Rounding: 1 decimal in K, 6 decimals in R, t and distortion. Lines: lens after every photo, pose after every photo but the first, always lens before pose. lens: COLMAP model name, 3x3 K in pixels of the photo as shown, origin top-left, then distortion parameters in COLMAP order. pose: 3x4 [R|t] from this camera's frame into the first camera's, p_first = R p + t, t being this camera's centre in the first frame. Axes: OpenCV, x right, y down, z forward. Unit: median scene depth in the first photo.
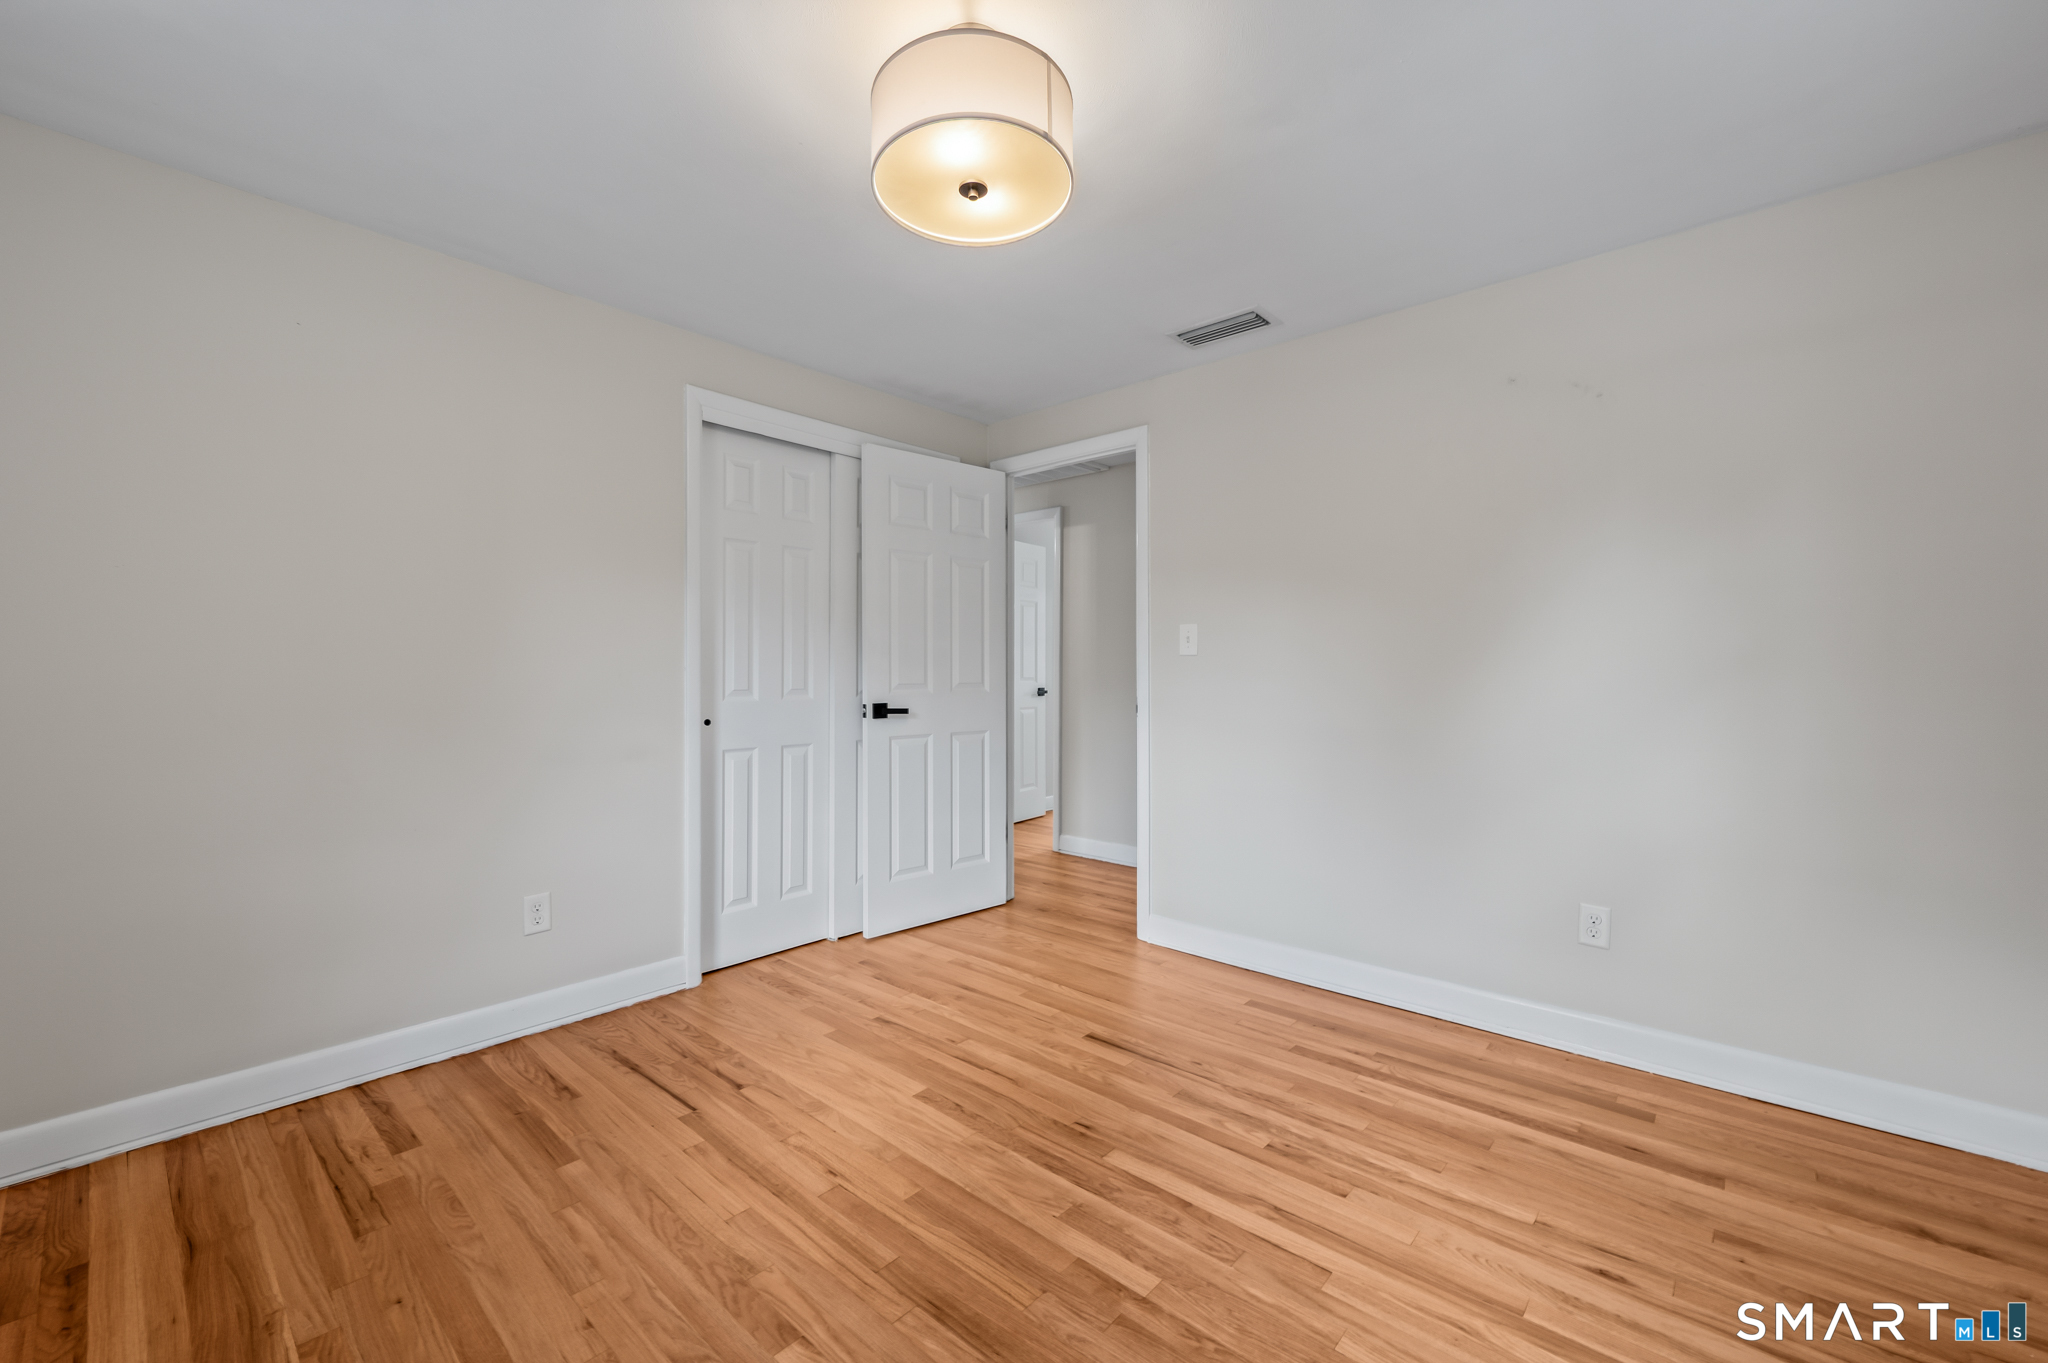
lens RADIAL K [[826.1, 0, 1047.2], [0, 826.1, 675.3], [0, 0, 1]] dist [0.000734, 0.000059]
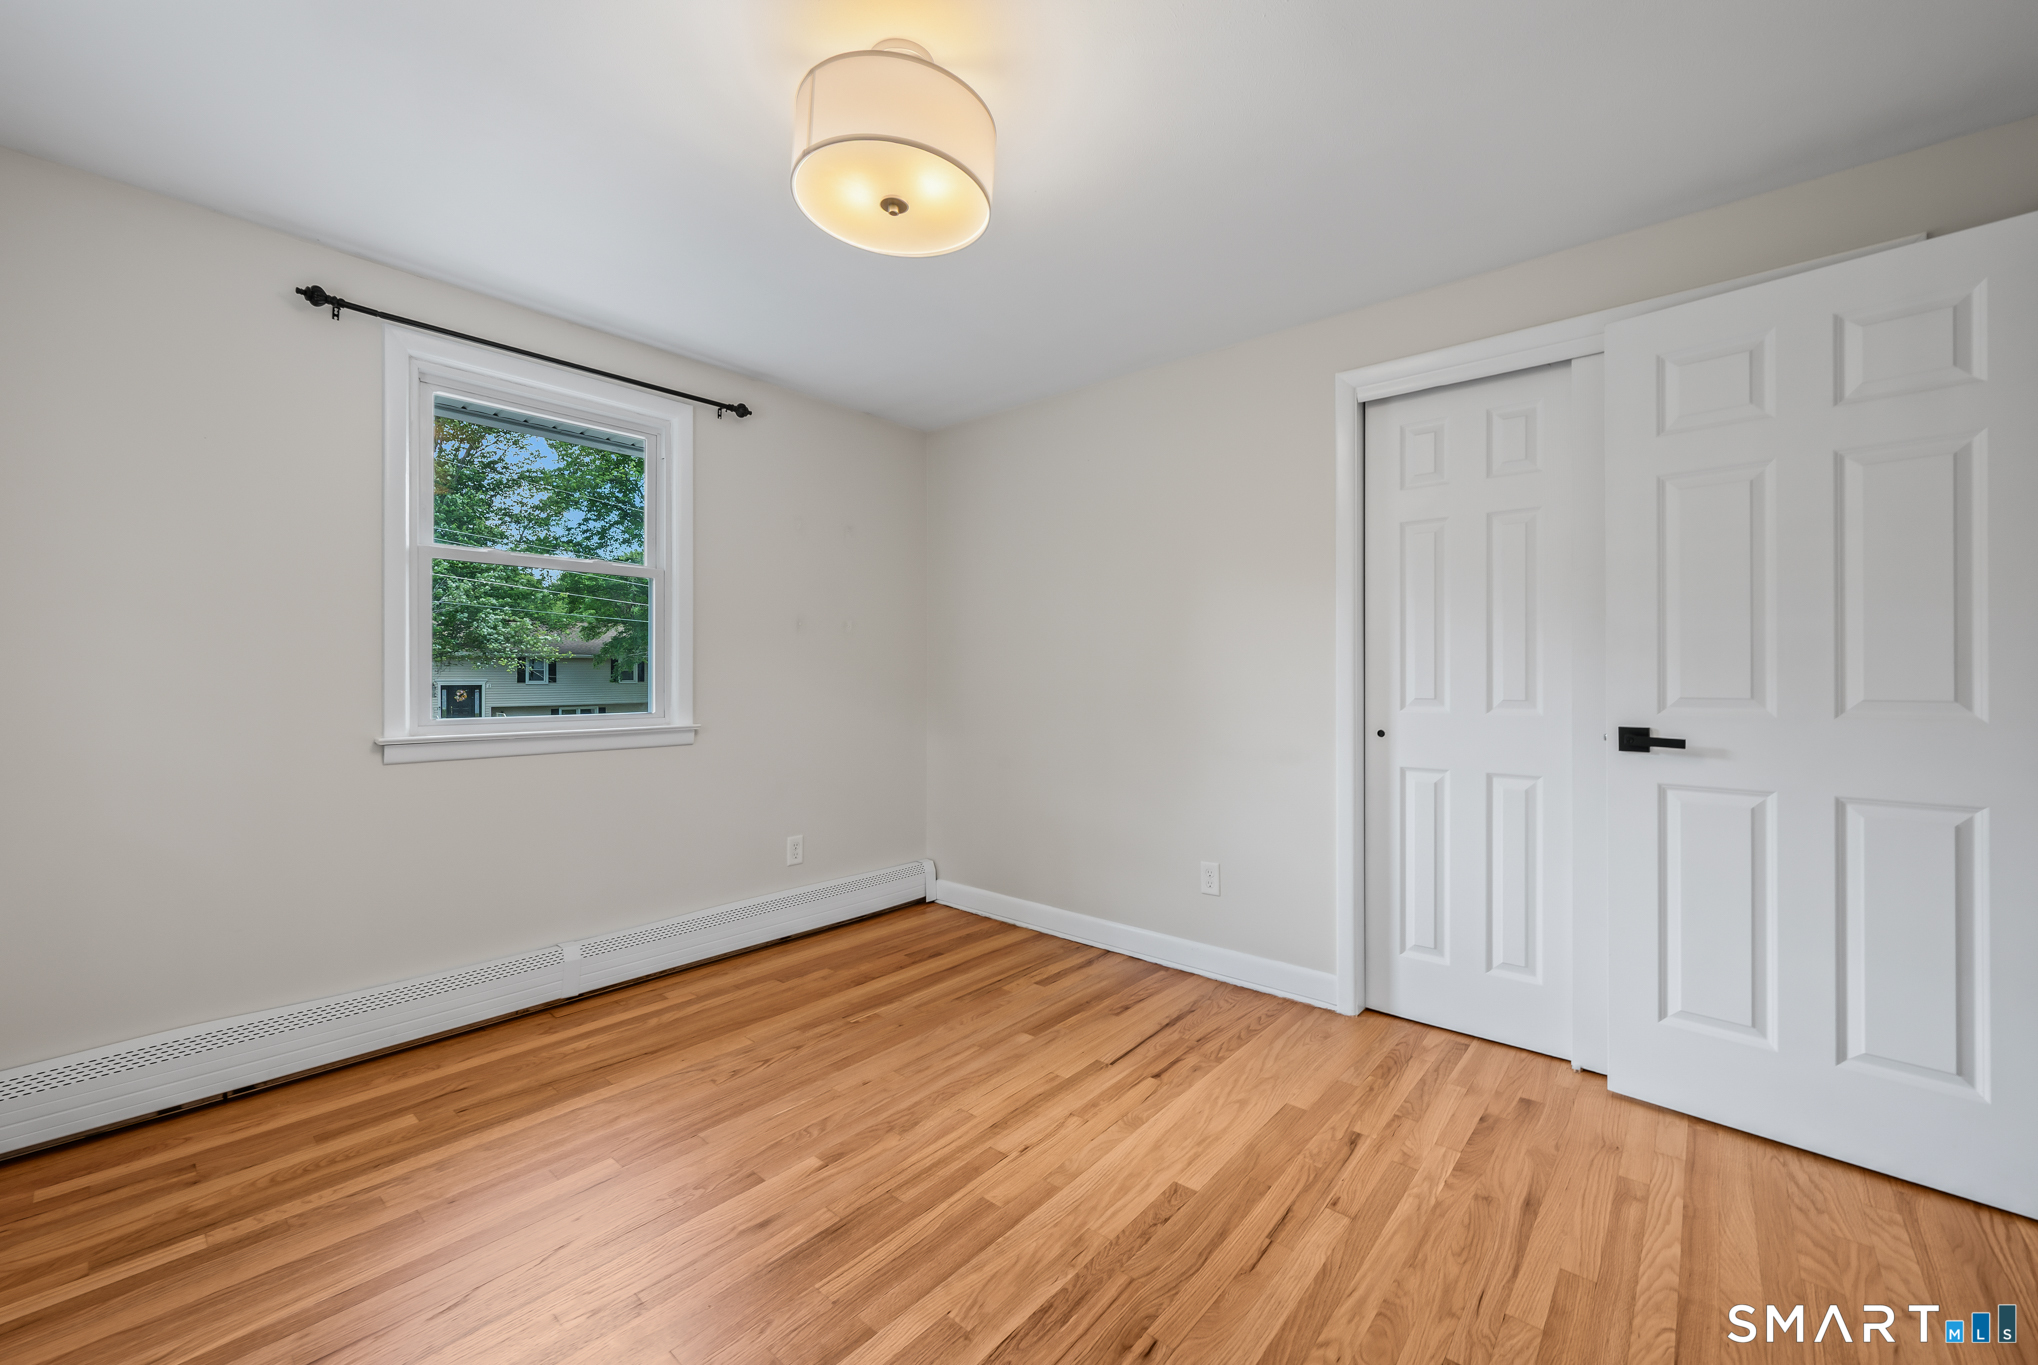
lens RADIAL K [[803.2, 0, 984.3], [0, 803.2, 684.3], [0, 0, 1]] dist [0.008173, 0.000093]
pose [[-0.007973, 0.011185, -0.999906, 0.569593], [-0.003376, 0.999931, 0.011212, -0.006135], [0.999963, 0.003465, -0.007934, 0.704551]]
